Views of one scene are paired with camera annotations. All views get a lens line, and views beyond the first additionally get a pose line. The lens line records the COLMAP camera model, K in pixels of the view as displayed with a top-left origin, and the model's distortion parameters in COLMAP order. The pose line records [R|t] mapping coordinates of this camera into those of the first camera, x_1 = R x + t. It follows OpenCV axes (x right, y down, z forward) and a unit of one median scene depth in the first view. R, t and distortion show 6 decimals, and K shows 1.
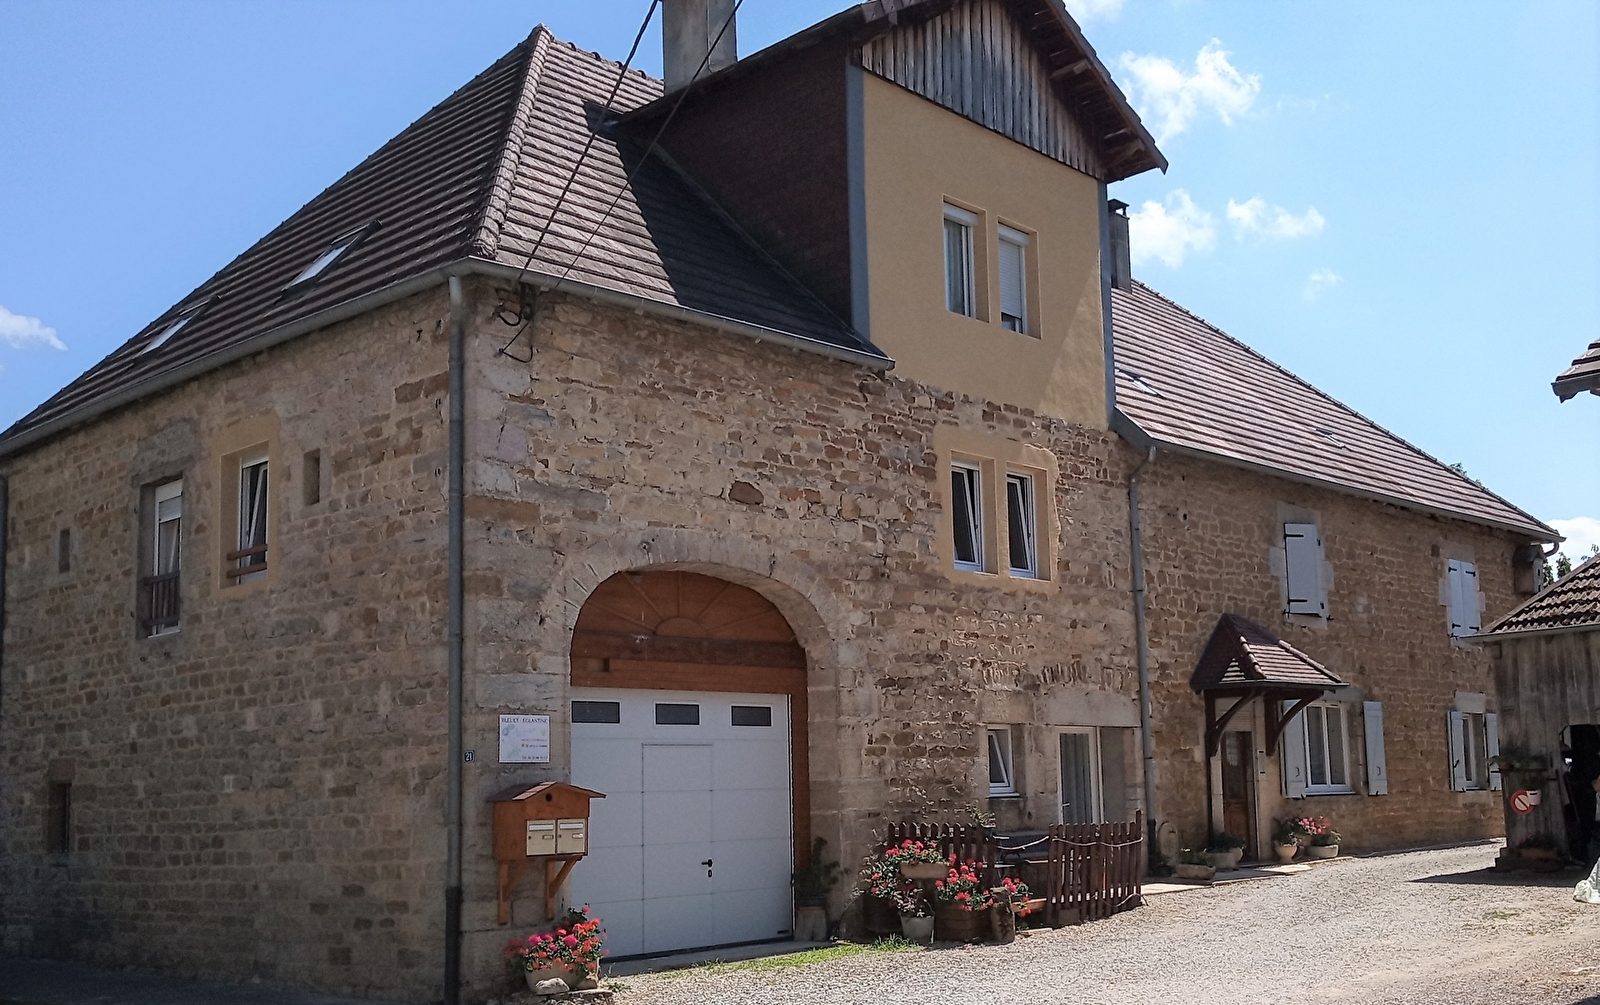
lens RADIAL K [[1628.3, 0, 800.8], [0, 1628.3, 505.2], [0, 0, 1]] dist [0.005475, 0.000000]
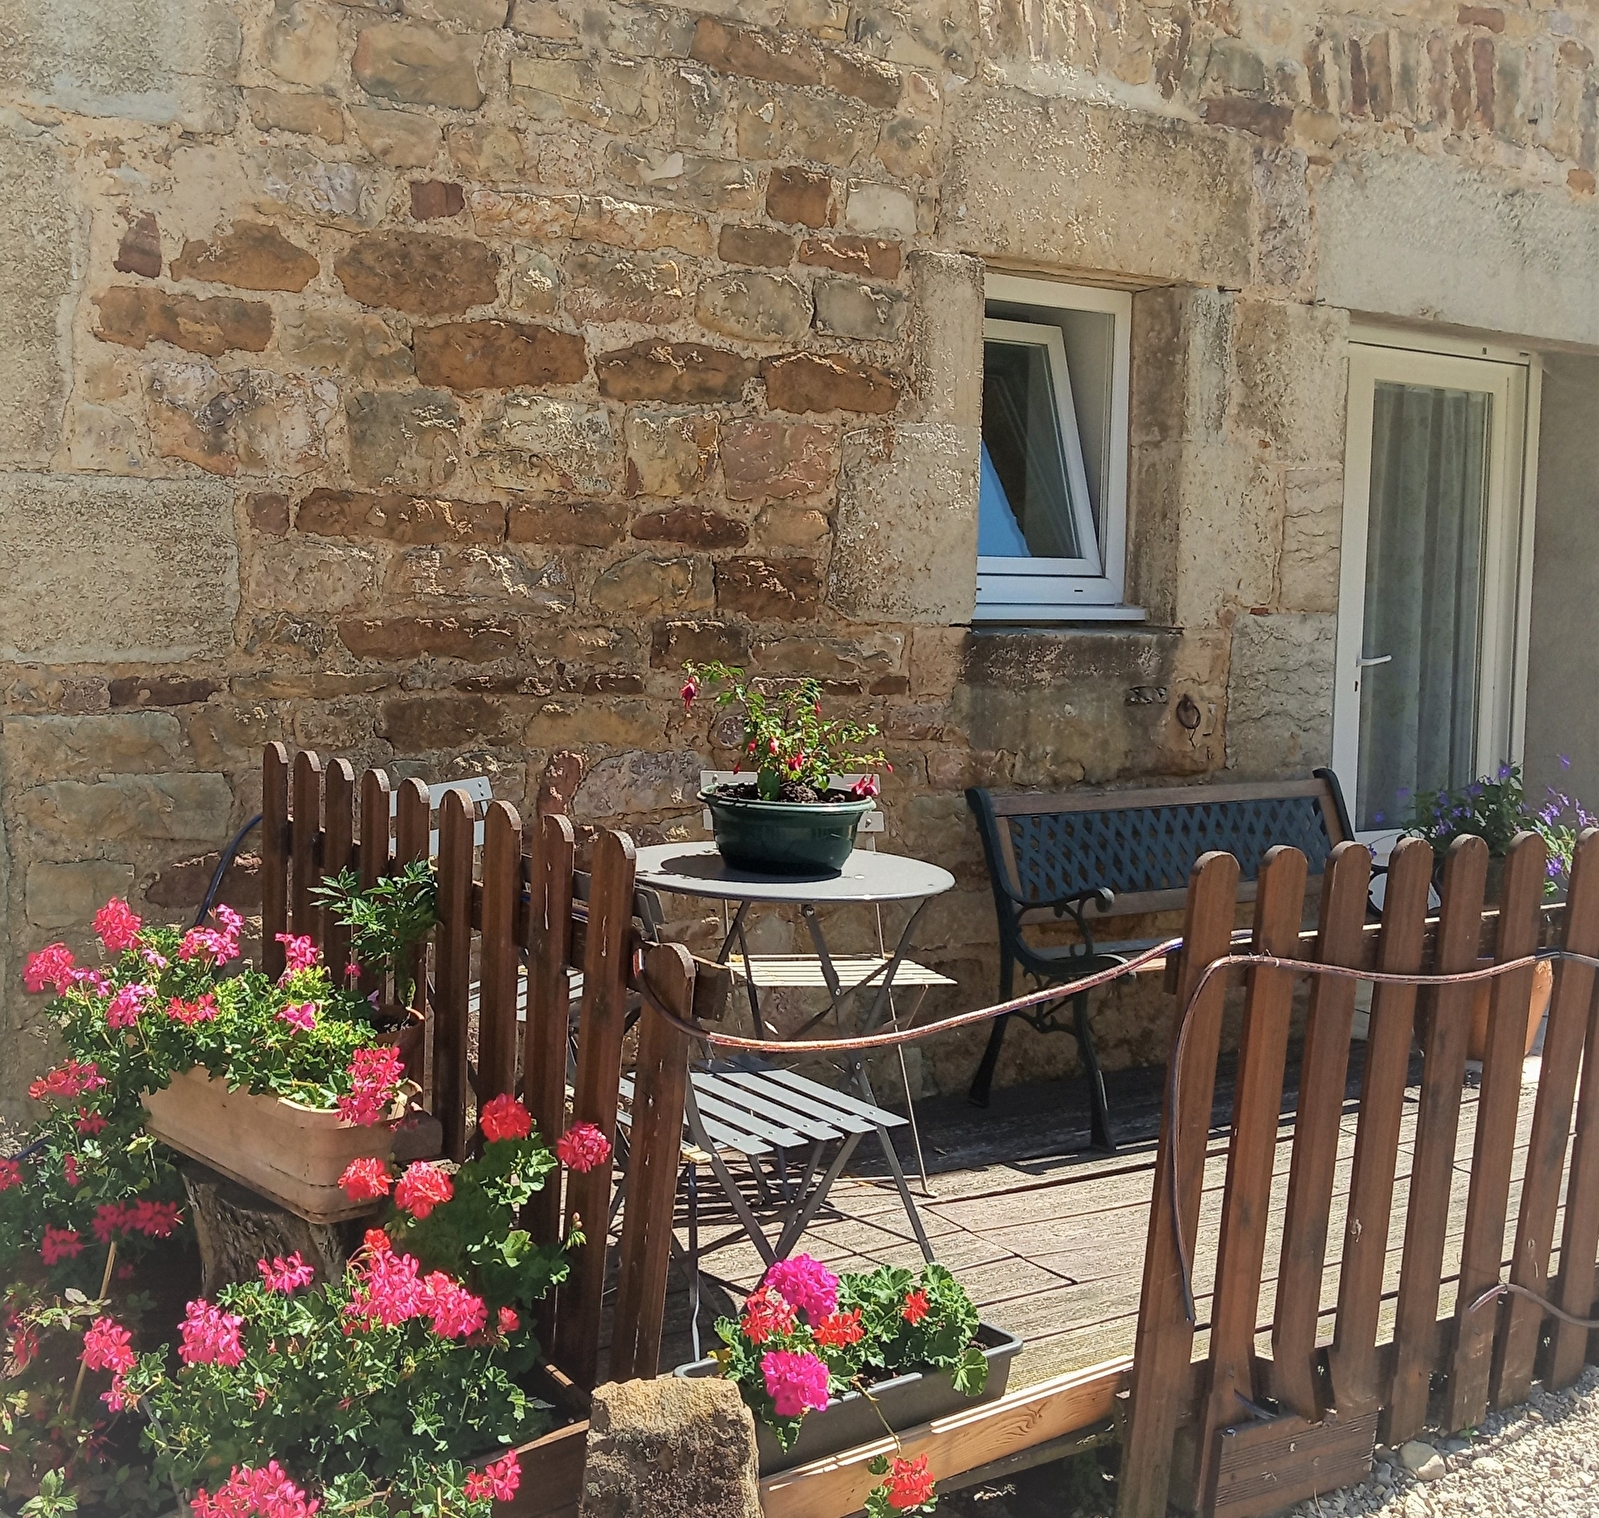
lens RADIAL K [[1608.8, 0, 799.4], [0, 1608.8, 758.3], [0, 0, 1]] dist [0.003459, 0.000000]
pose [[0.978602, 0.043450, -0.201124, 0.134484], [0.007338, 0.969460, 0.245139, 0.144885], [0.205633, -0.241370, 0.948396, 0.791704]]
